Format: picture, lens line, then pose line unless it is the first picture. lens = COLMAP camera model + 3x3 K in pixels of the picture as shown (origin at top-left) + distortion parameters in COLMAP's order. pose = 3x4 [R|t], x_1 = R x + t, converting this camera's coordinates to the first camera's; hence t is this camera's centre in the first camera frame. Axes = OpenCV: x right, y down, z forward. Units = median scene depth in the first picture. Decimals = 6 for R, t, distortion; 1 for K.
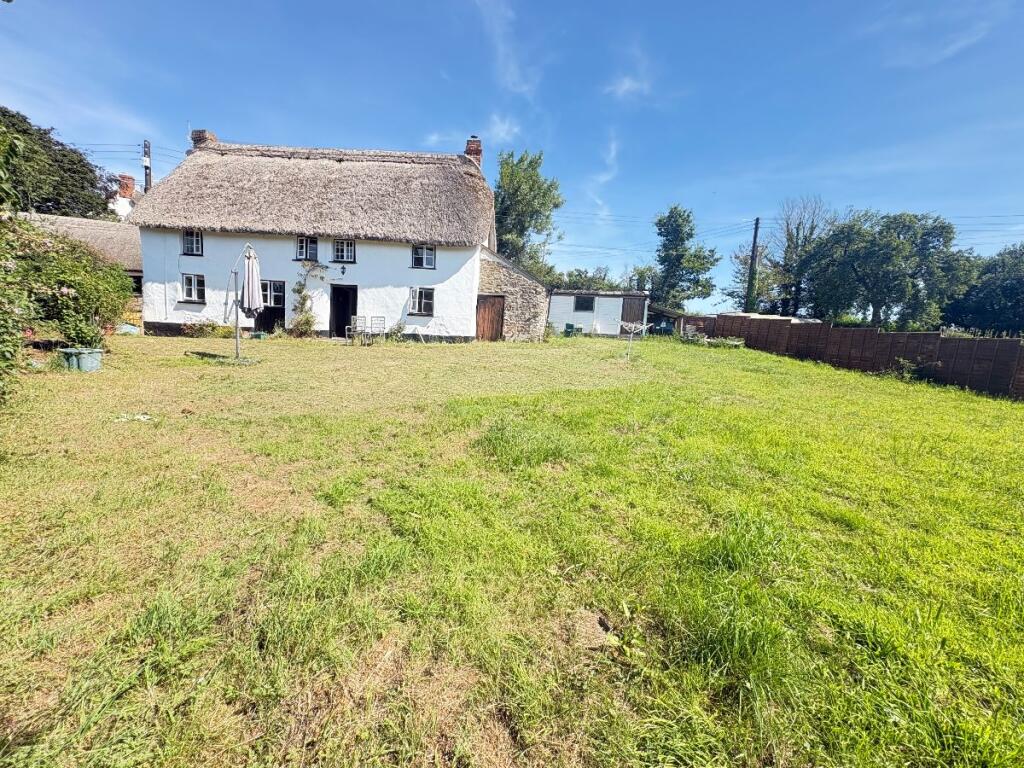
lens RADIAL K [[409.5, 0, 512.0], [0, 409.5, 384.0], [0, 0, 1]] dist [0.000655, 0.000061]
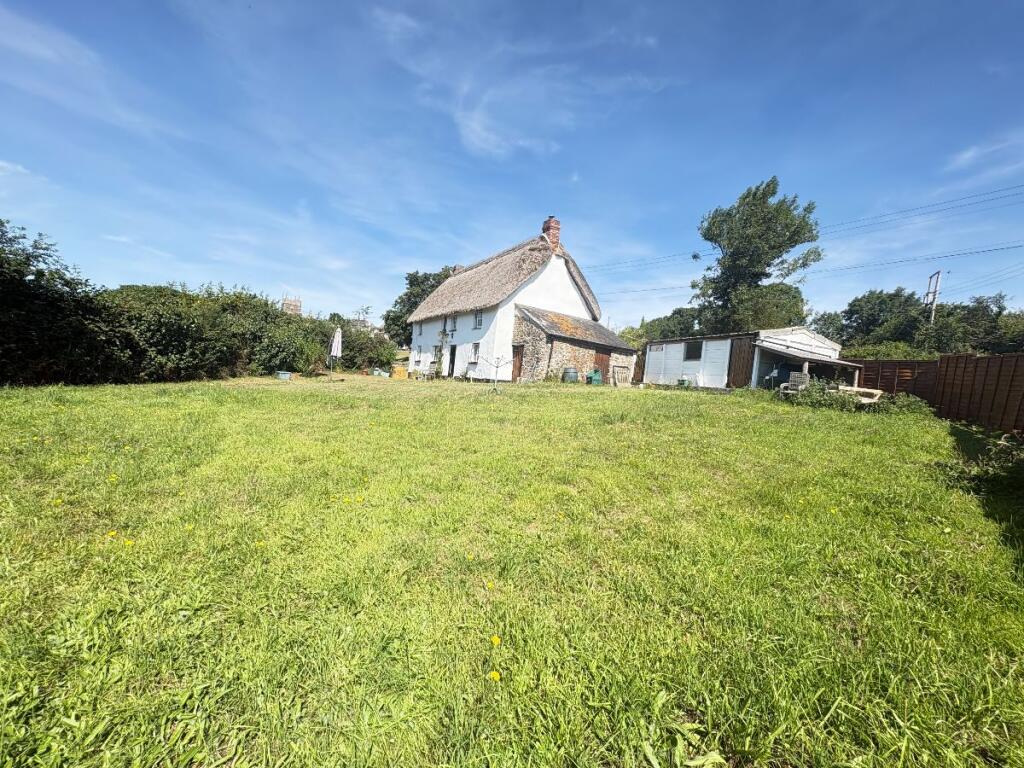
lens RADIAL K [[420.1, 0, 508.4], [0, 420.1, 392.7], [0, 0, 1]] dist [0.001002, 0.000168]
pose [[0.533029, 0.022794, -0.845790, 0.944337], [-0.159646, 0.984391, -0.074082, 0.007492], [0.830899, 0.174515, 0.528347, 0.377349]]
